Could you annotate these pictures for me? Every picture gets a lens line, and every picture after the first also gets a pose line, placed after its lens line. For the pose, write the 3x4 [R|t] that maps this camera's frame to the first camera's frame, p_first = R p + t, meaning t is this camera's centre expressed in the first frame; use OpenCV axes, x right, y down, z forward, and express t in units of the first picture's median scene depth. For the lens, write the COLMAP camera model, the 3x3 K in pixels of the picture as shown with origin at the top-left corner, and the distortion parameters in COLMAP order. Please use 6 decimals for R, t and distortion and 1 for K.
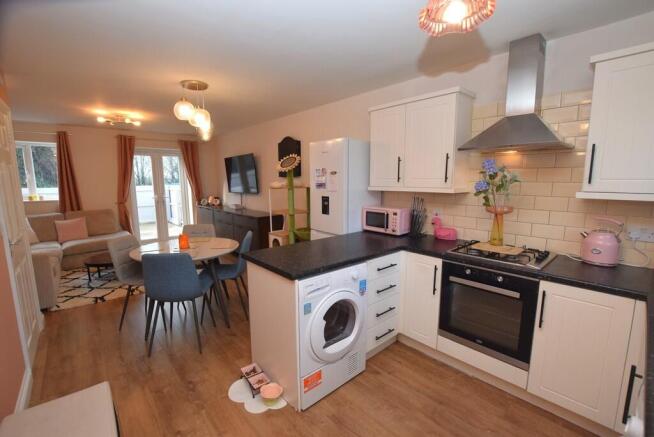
lens RADIAL K [[291.6, 0, 327.0], [0, 291.6, 218.5], [0, 0, 1]] dist [-0.029571, -0.000114]
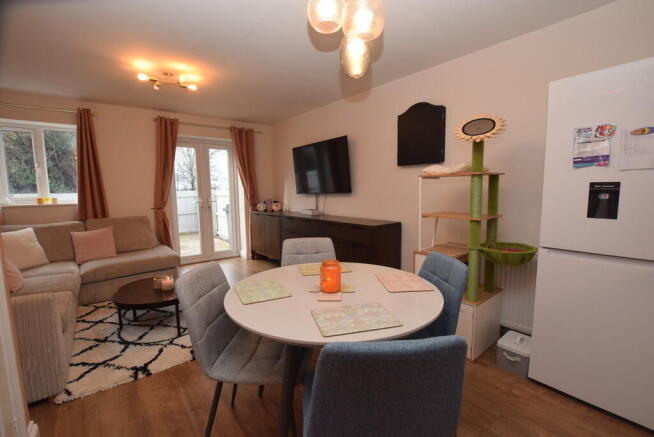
lens RADIAL K [[291.6, 0, 327.0], [0, 291.6, 218.5], [0, 0, 1]] dist [-0.029571, -0.000114]
pose [[0.998956, -0.005105, -0.045403, -0.290410], [0.003570, 0.999422, -0.033813, 0.000372], [0.045549, 0.033616, 0.998396, 0.319561]]
